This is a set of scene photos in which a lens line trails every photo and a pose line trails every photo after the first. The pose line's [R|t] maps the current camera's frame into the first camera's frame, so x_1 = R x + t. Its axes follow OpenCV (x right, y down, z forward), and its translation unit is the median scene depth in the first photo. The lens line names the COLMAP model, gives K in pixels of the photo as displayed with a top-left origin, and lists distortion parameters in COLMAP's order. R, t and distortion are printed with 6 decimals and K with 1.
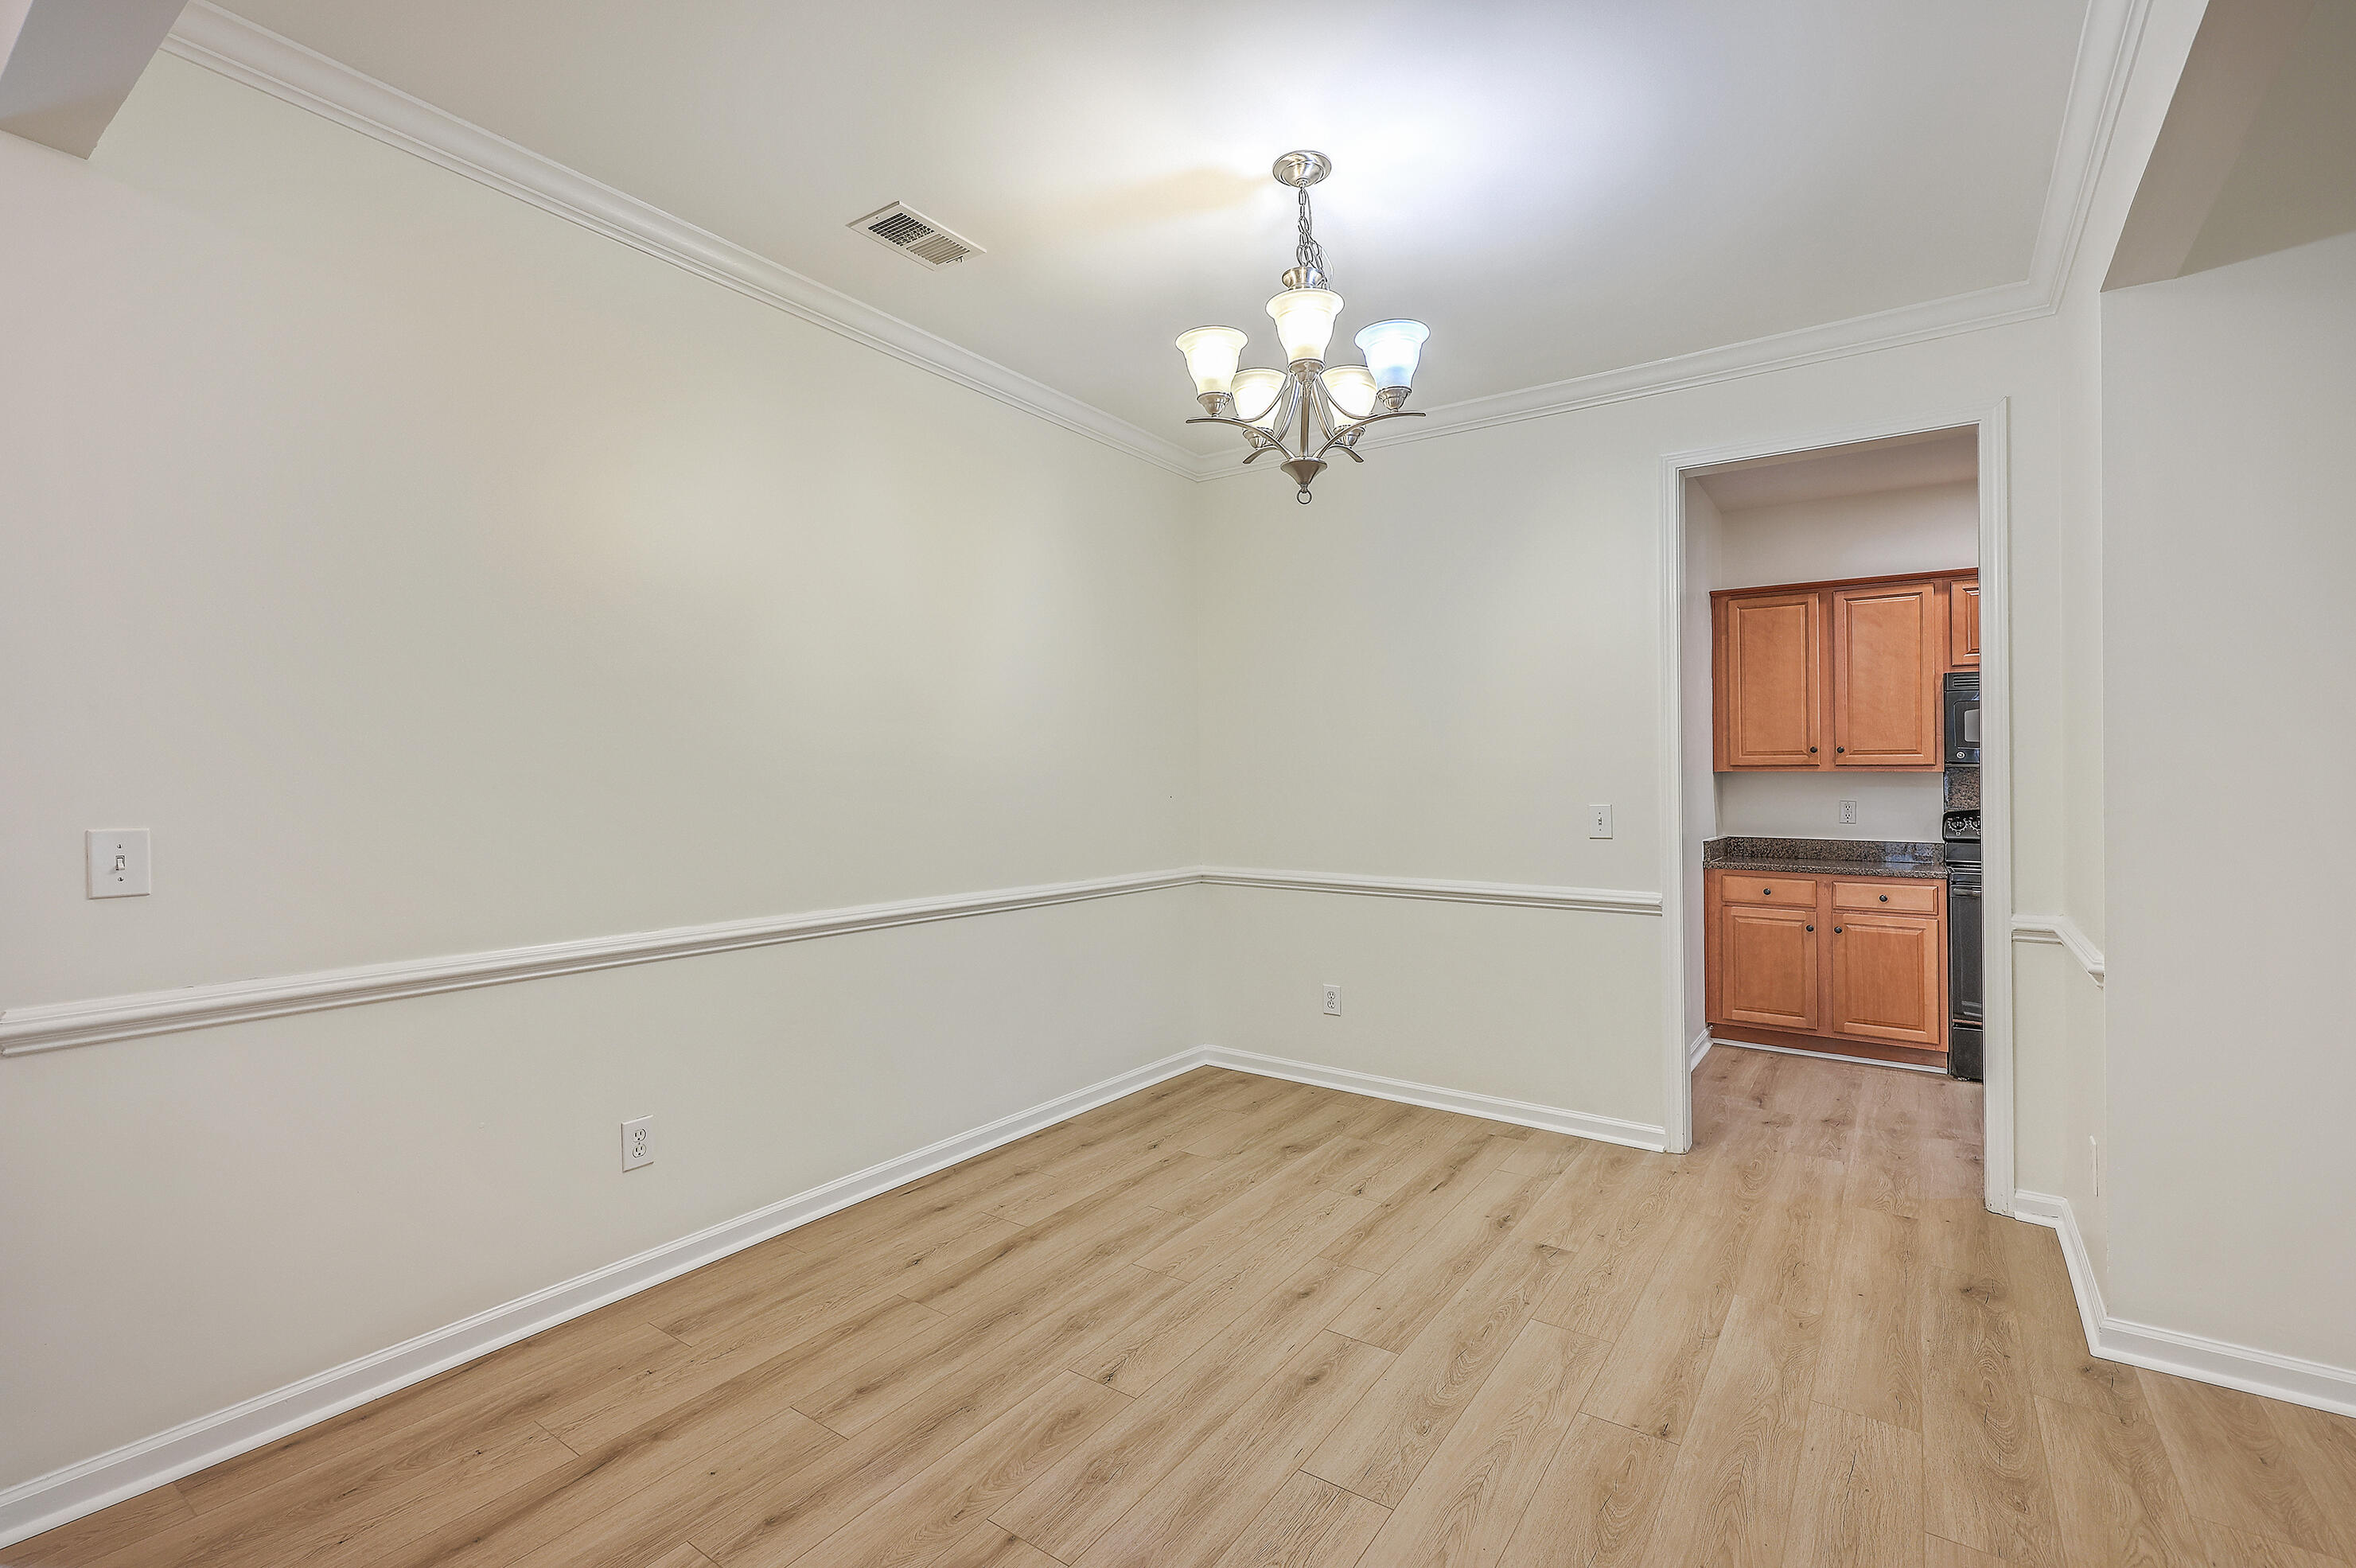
lens RADIAL K [[1044.7, 0, 1189.1], [0, 1044.7, 772.4], [0, 0, 1]] dist [0.001973, 0.000207]
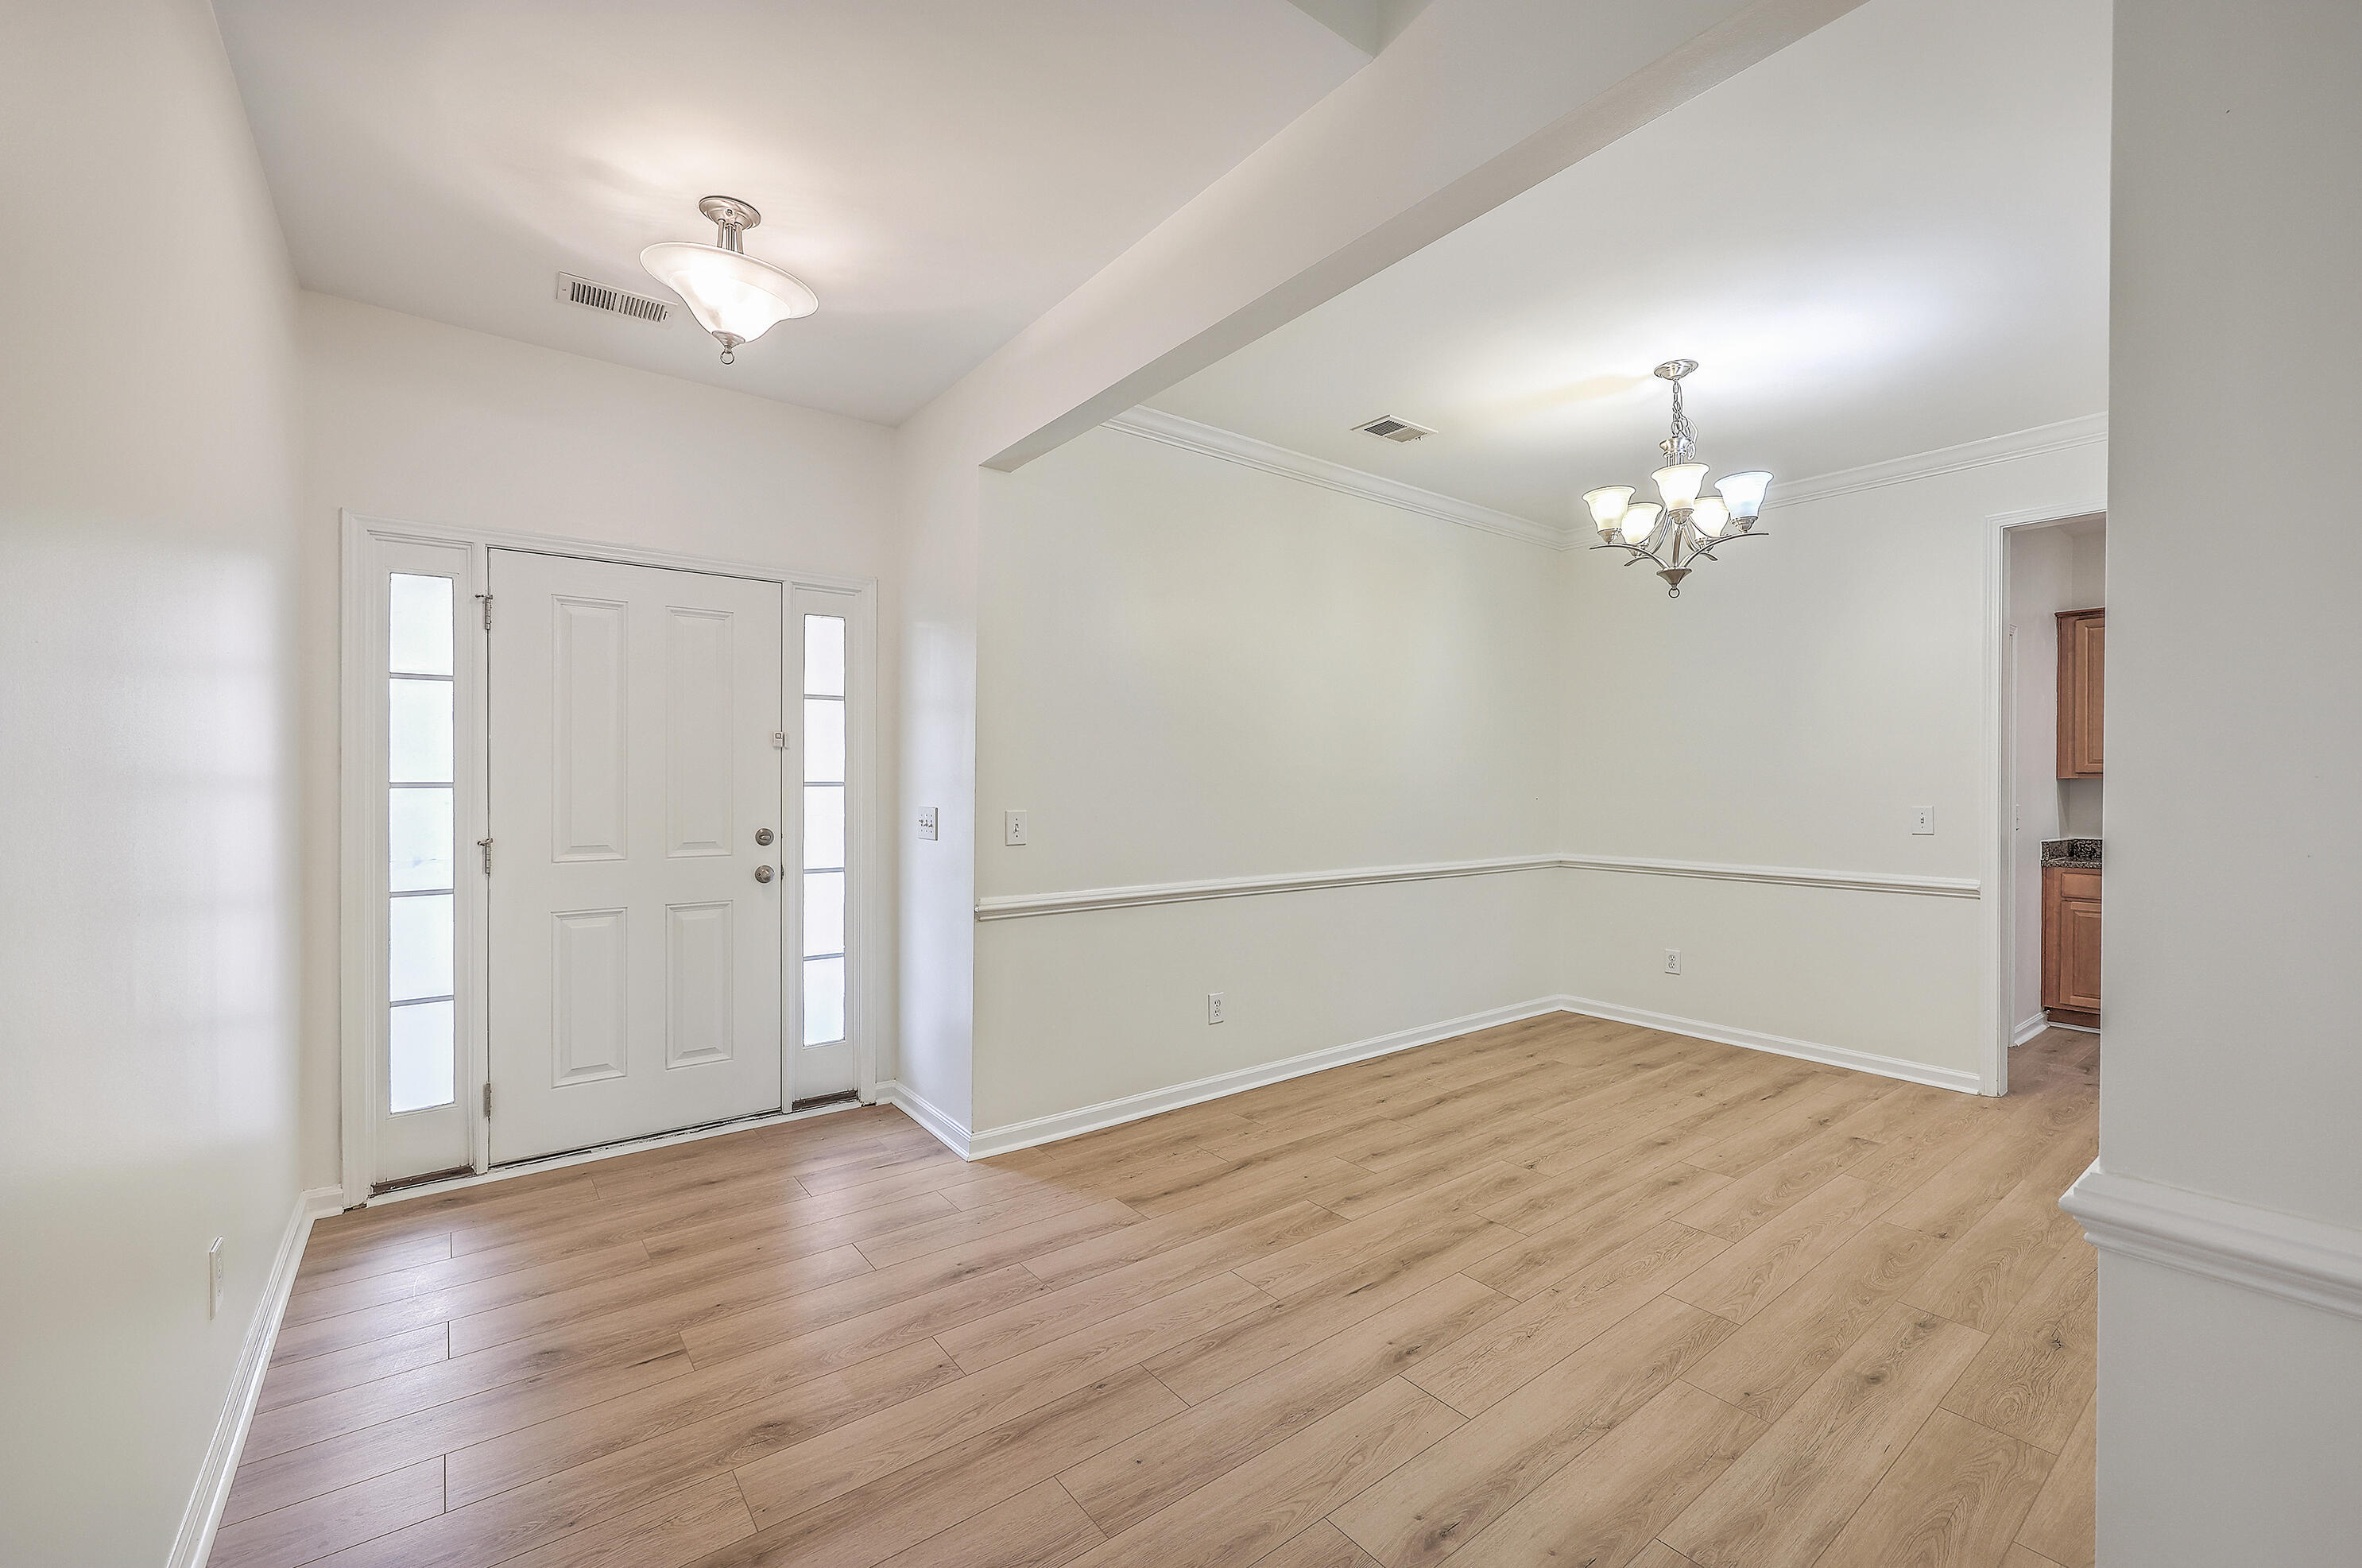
lens RADIAL K [[971.7, 0, 1197.0], [0, 971.7, 806.3], [0, 0, 1]] dist [-0.000808, 0.000210]
pose [[0.956380, 0.007548, -0.292028, -0.118249], [0.001088, 0.999567, 0.029397, -0.004803], [0.292124, -0.028433, 0.955958, -0.462660]]
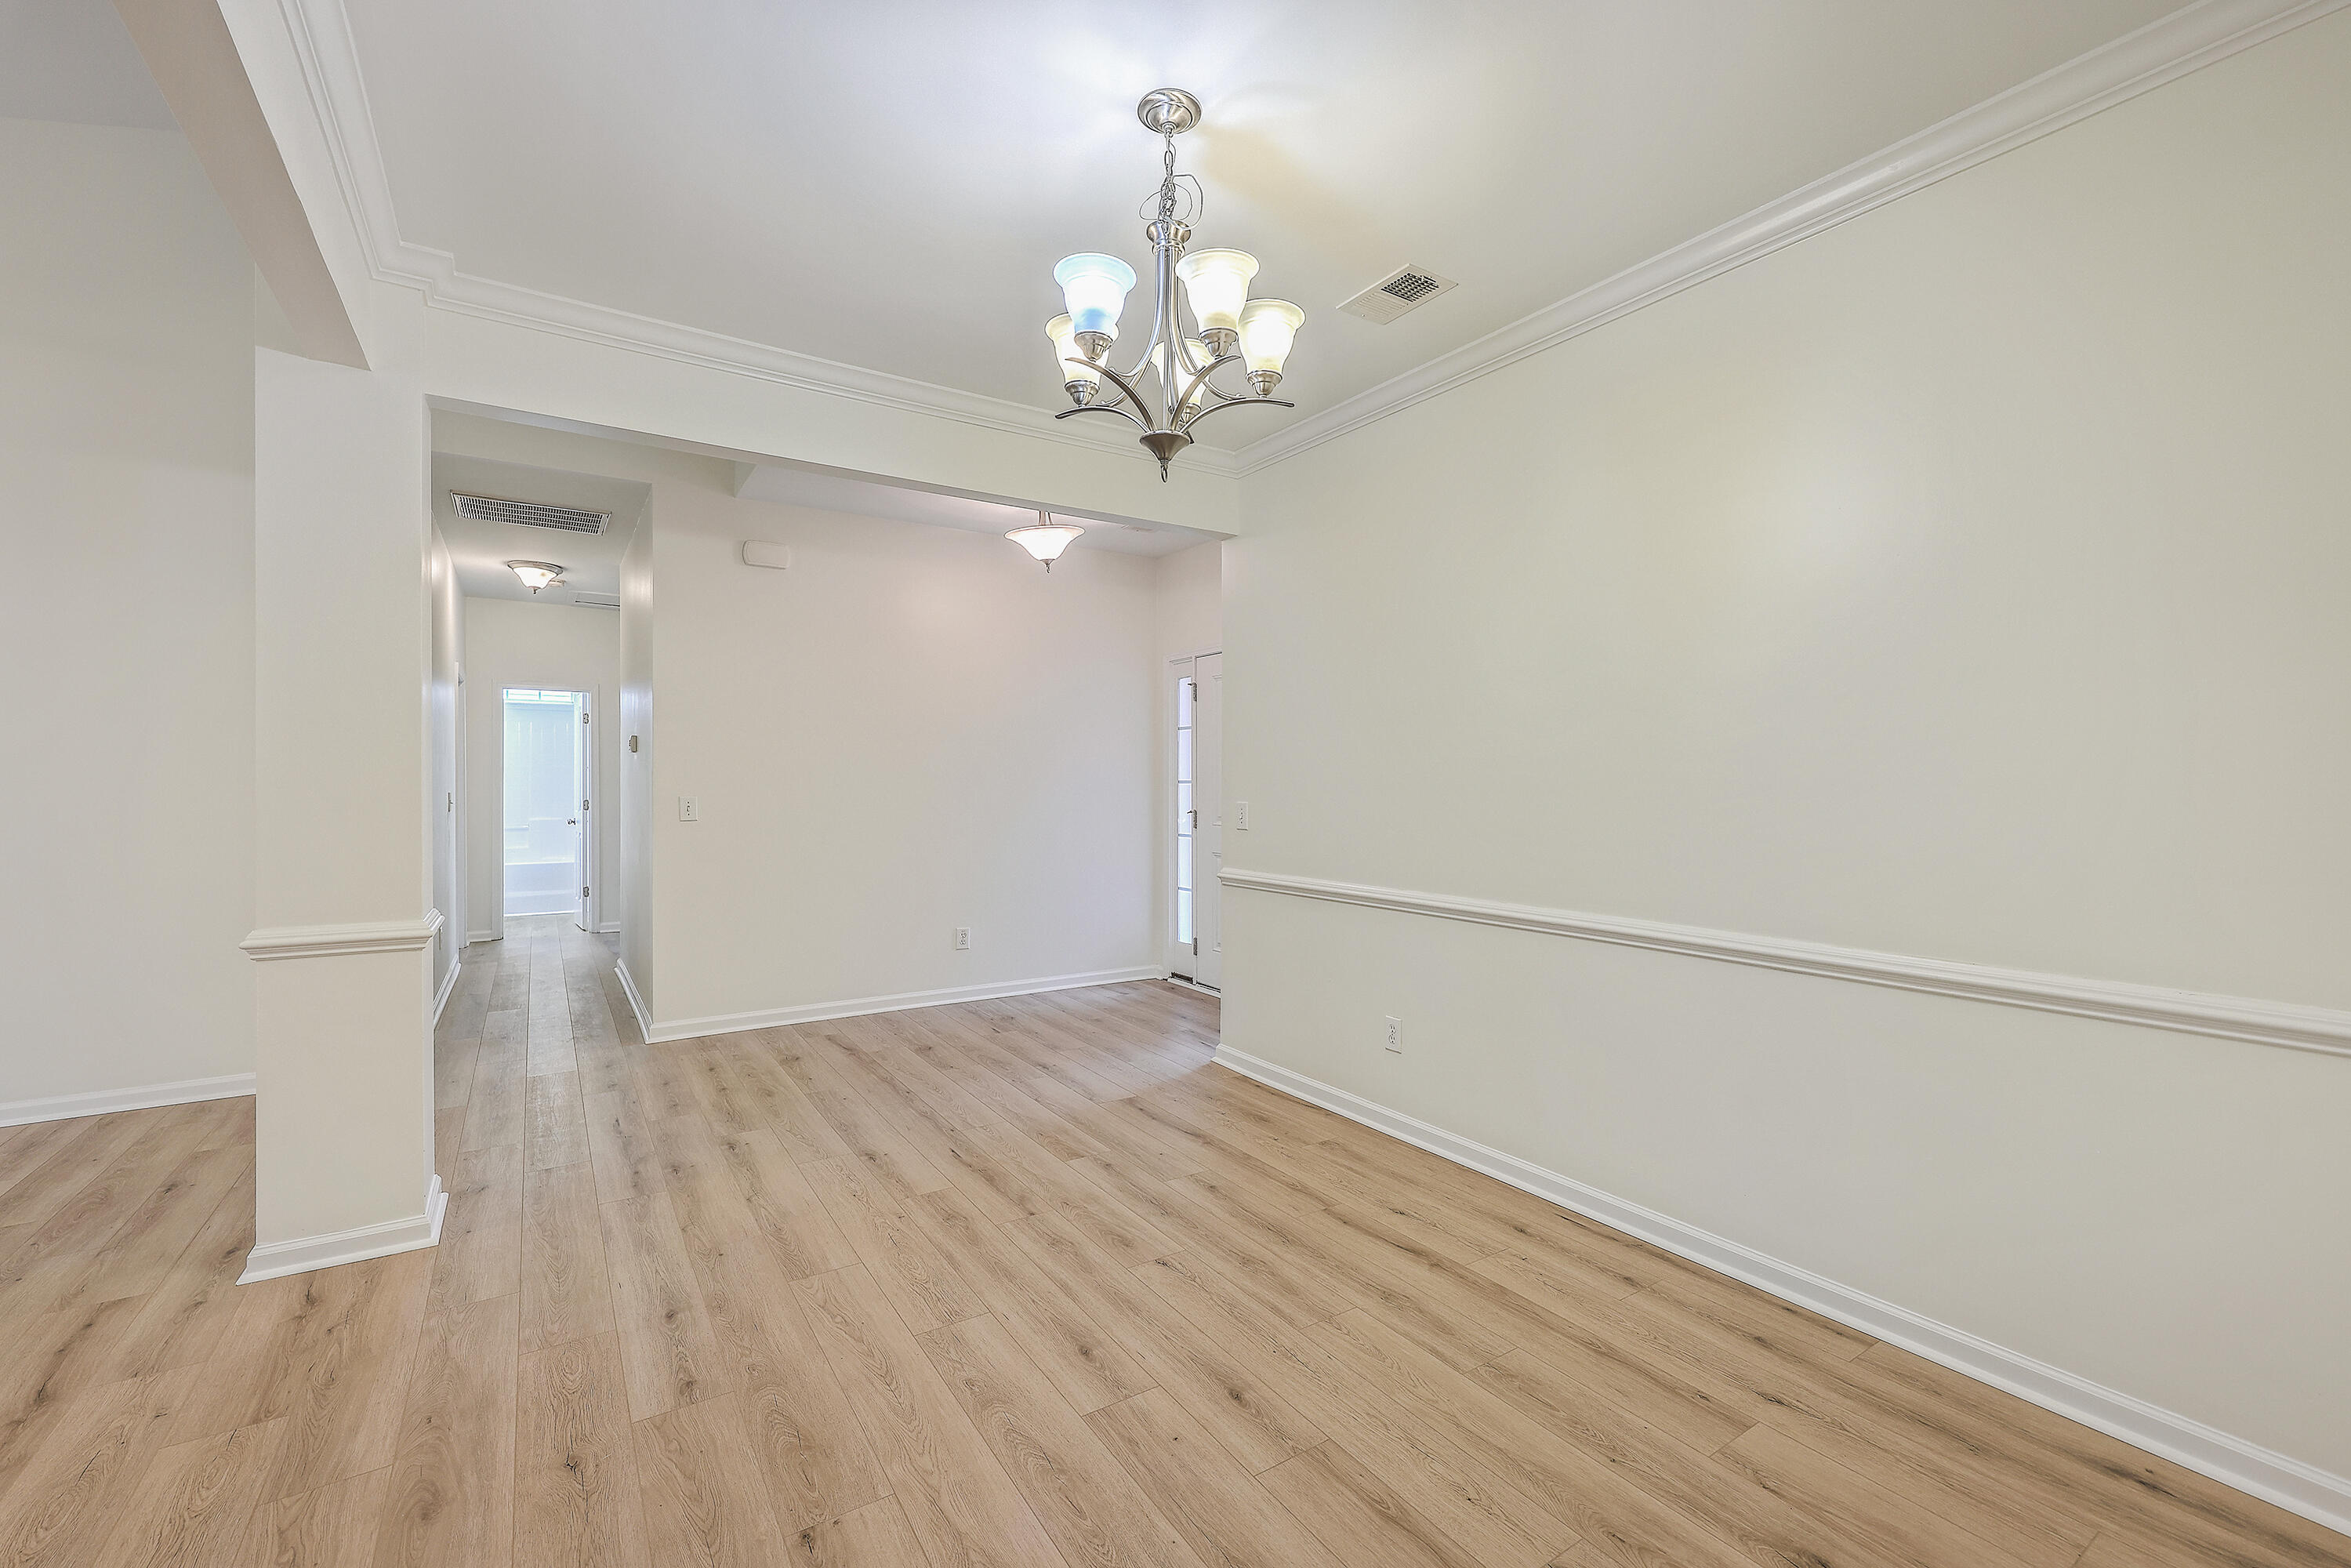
lens RADIAL K [[978.9, 0, 1185.8], [0, 978.9, 752.0], [0, 0, 1]] dist [0.002460, 0.000295]
pose [[-0.369689, -0.029039, -0.928702, 0.895673], [0.003052, 0.999468, -0.032467, 0.004974], [0.929151, -0.014837, -0.369404, 1.289978]]
